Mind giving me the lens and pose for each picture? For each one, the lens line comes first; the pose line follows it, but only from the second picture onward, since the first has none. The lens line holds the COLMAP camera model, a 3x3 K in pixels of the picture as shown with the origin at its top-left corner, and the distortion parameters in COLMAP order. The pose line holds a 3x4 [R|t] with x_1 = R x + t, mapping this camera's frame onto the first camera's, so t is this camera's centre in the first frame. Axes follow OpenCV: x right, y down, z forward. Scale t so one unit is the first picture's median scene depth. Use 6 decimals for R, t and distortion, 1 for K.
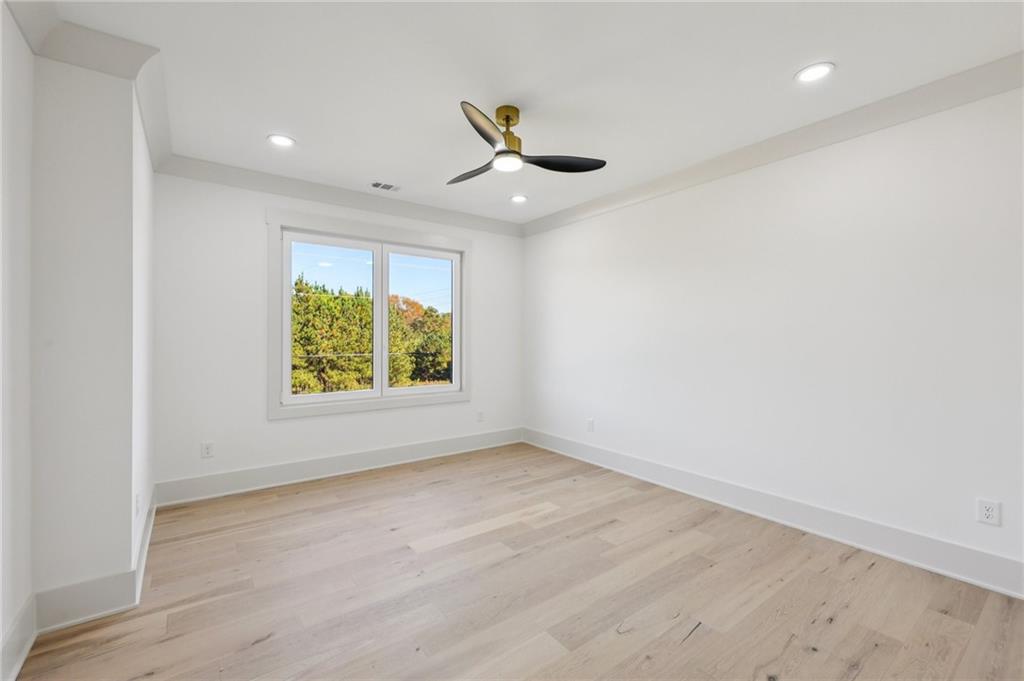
lens RADIAL K [[429.9, 0, 512.0], [0, 429.9, 340.5], [0, 0, 1]] dist [0.002072, 0.000207]
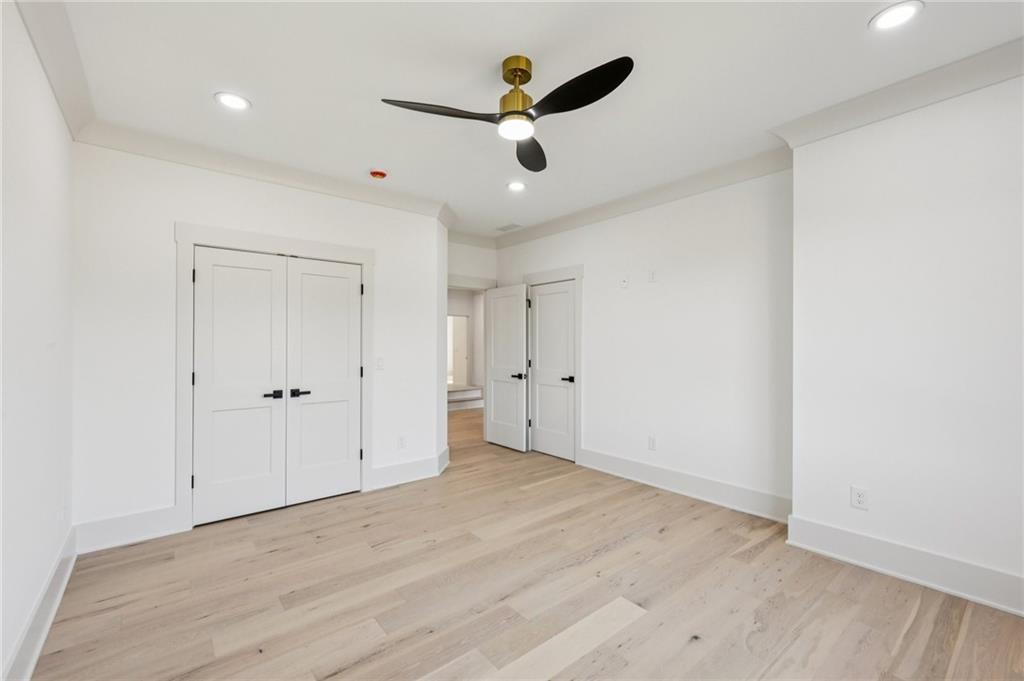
lens RADIAL K [[429.9, 0, 512.0], [0, 429.9, 340.5], [0, 0, 1]] dist [0.002072, 0.000207]
pose [[-0.999092, 0.004679, -0.042341, 0.033376], [0.004862, 0.999979, -0.004224, -0.008536], [0.042320, -0.004426, -0.999094, 2.117905]]
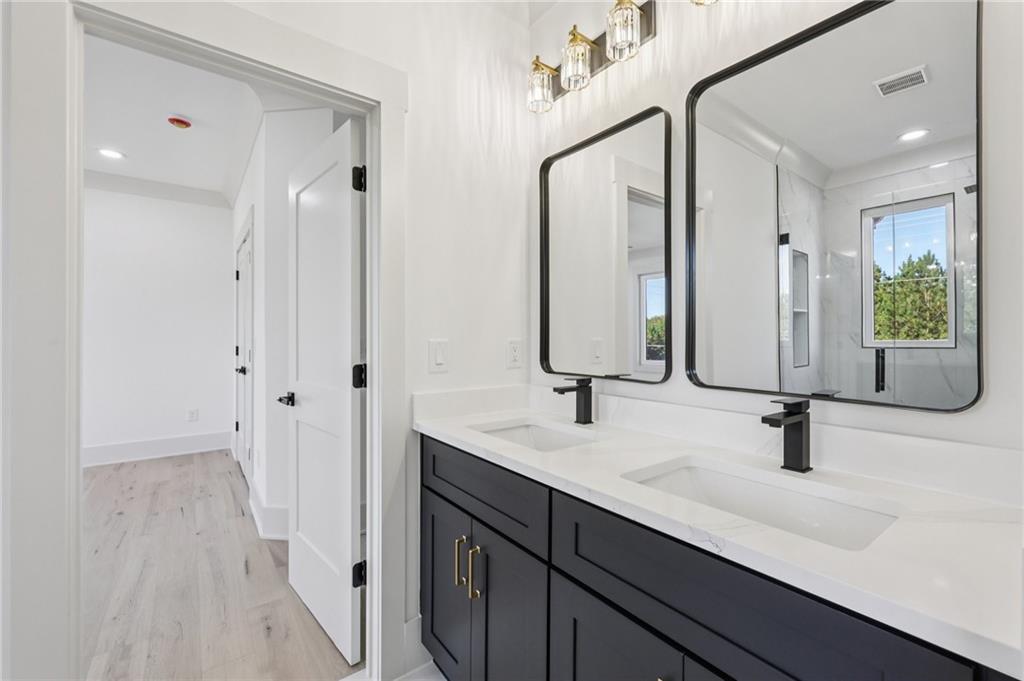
lens RADIAL K [[429.9, 0, 512.0], [0, 429.9, 340.5], [0, 0, 1]] dist [0.002072, 0.000207]
pose [[-0.002918, -0.006322, 0.999976, -0.851063], [-0.000318, 0.999980, 0.006322, 0.047197], [-0.999996, -0.000299, -0.002920, -0.442844]]
